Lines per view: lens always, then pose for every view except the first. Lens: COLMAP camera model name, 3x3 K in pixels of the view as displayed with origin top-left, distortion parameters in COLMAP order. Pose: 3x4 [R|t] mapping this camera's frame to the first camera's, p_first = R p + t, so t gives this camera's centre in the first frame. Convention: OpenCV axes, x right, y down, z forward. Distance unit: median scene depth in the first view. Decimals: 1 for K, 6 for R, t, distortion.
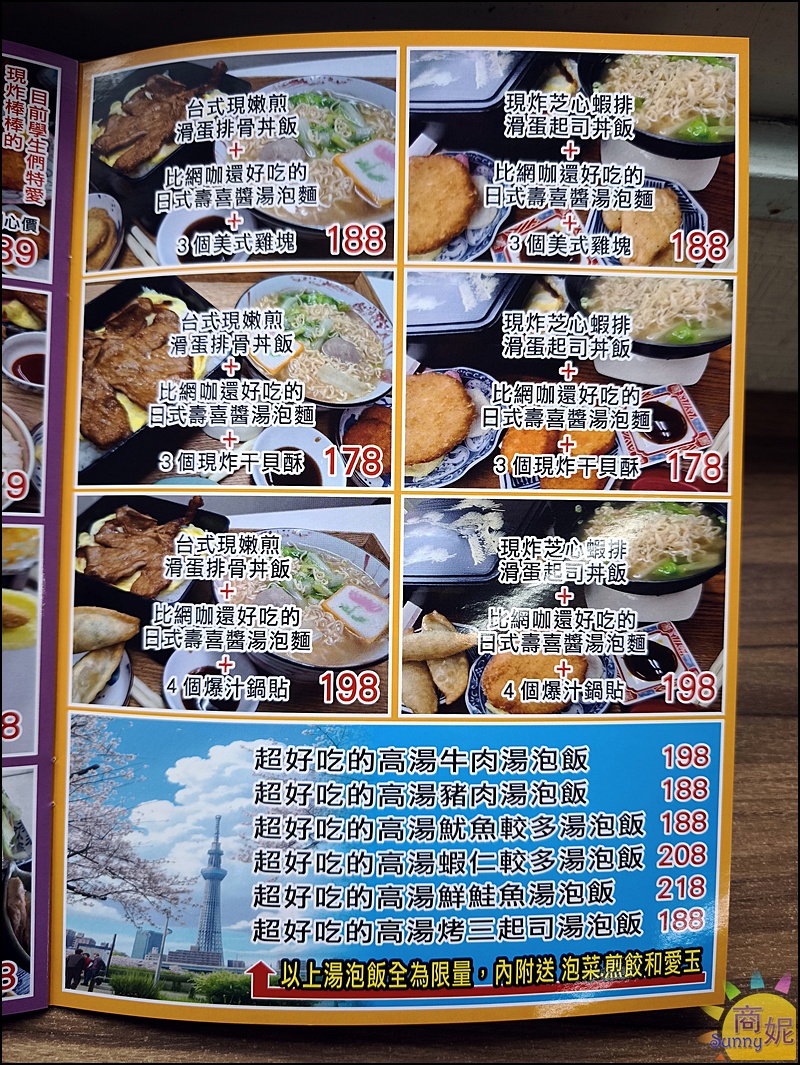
lens RADIAL K [[729.2, 0, 403.8], [0, 729.2, 535.8], [0, 0, 1]] dist [0.019172, -0.017022]
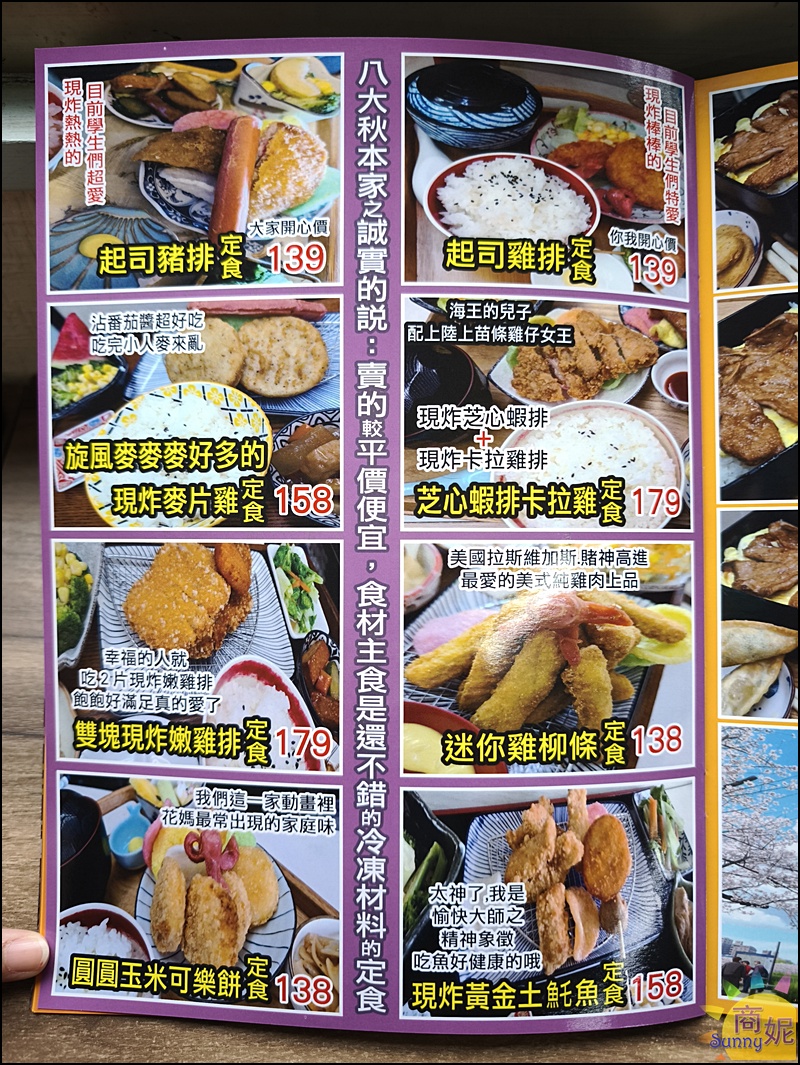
lens RADIAL K [[729.2, 0, 404.9], [0, 729.2, 529.1], [0, 0, 1]] dist [0.019172, -0.017022]
pose [[0.999702, -0.018524, -0.015875, -0.872992], [0.018663, 0.999789, 0.008618, -0.046939], [0.015712, -0.008911, 0.999837, -0.019456]]
